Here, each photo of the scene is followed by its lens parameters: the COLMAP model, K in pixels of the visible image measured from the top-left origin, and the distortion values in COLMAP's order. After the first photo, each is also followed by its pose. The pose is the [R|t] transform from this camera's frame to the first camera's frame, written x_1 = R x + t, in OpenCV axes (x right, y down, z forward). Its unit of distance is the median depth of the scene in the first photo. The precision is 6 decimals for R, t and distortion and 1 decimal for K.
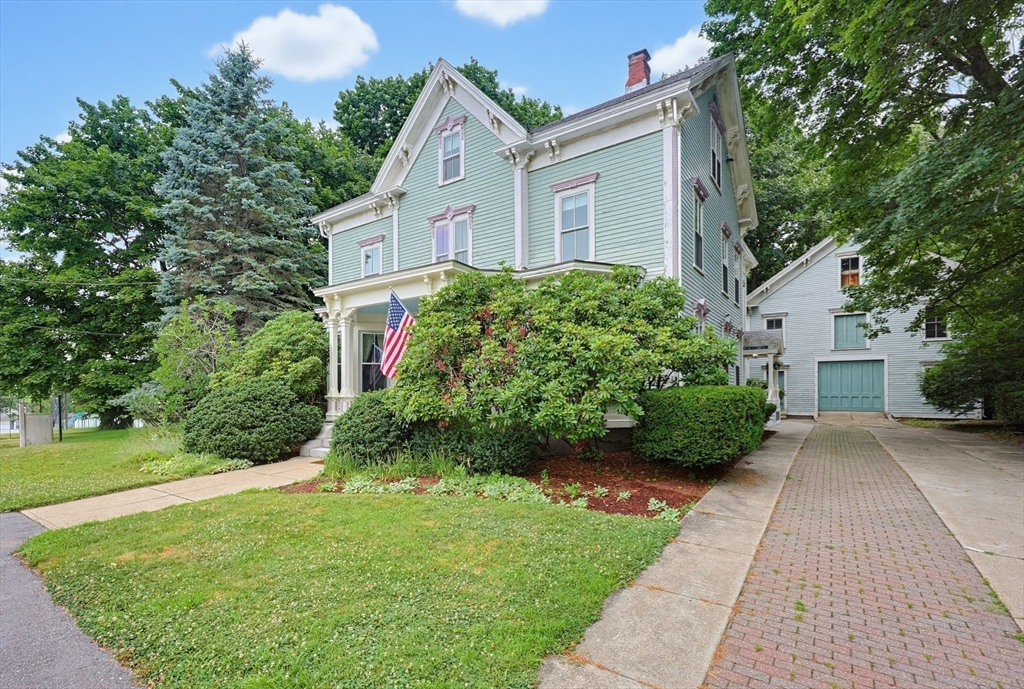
lens RADIAL K [[463.3, 0, 510.6], [0, 463.3, 393.7], [0, 0, 1]] dist [-0.000927, -0.000123]
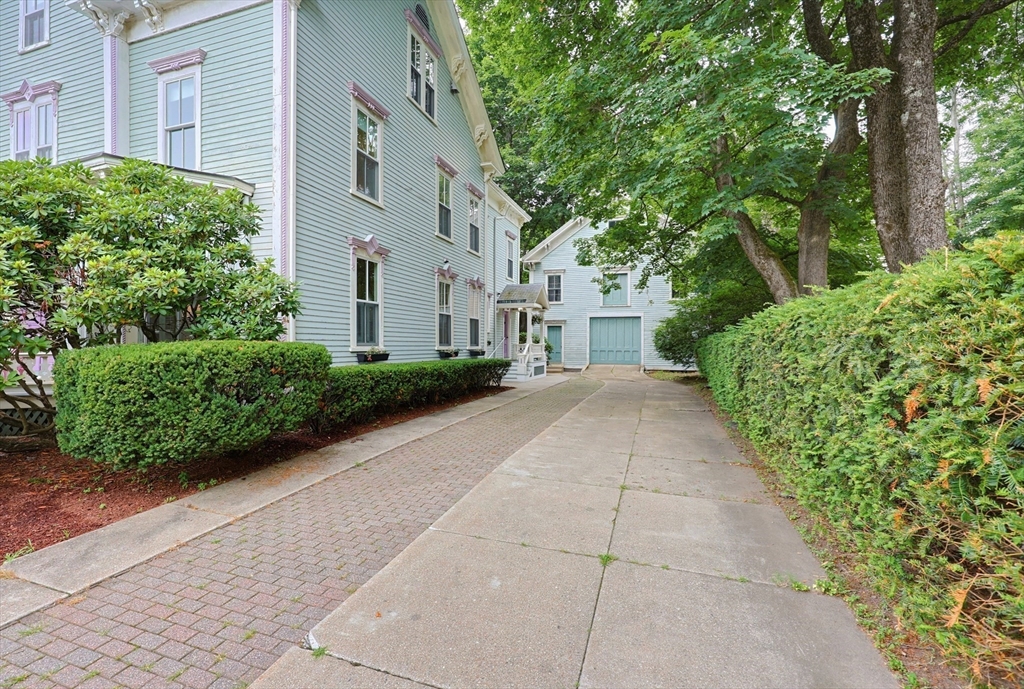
lens RADIAL K [[440.2, 0, 512.3], [0, 440.2, 347.9], [0, 0, 1]] dist [-0.000097, -0.000164]
pose [[0.961216, 0.001325, 0.275792, 0.390999], [-0.002510, 0.999989, 0.003944, -0.005869], [-0.275784, -0.004483, 0.961209, 0.155334]]
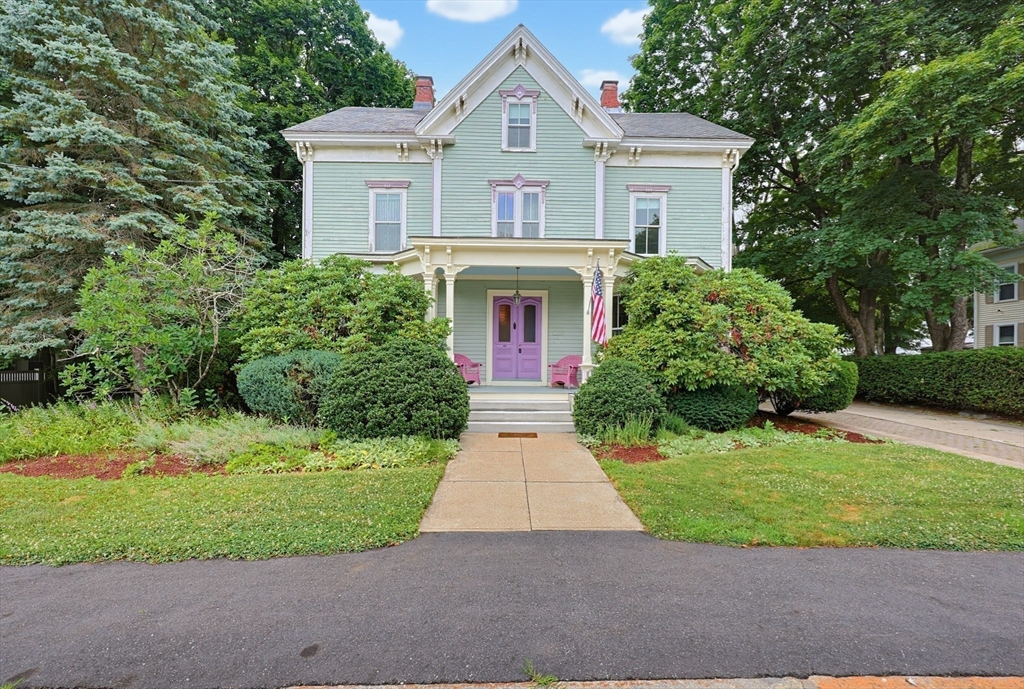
lens RADIAL K [[440.2, 0, 512.3], [0, 440.2, 347.9], [0, 0, 1]] dist [-0.000097, -0.000164]
pose [[0.811044, 0.023264, 0.584522, -0.683736], [-0.006101, 0.999491, -0.031315, -0.007124], [-0.584953, 0.021832, 0.810773, 0.257947]]
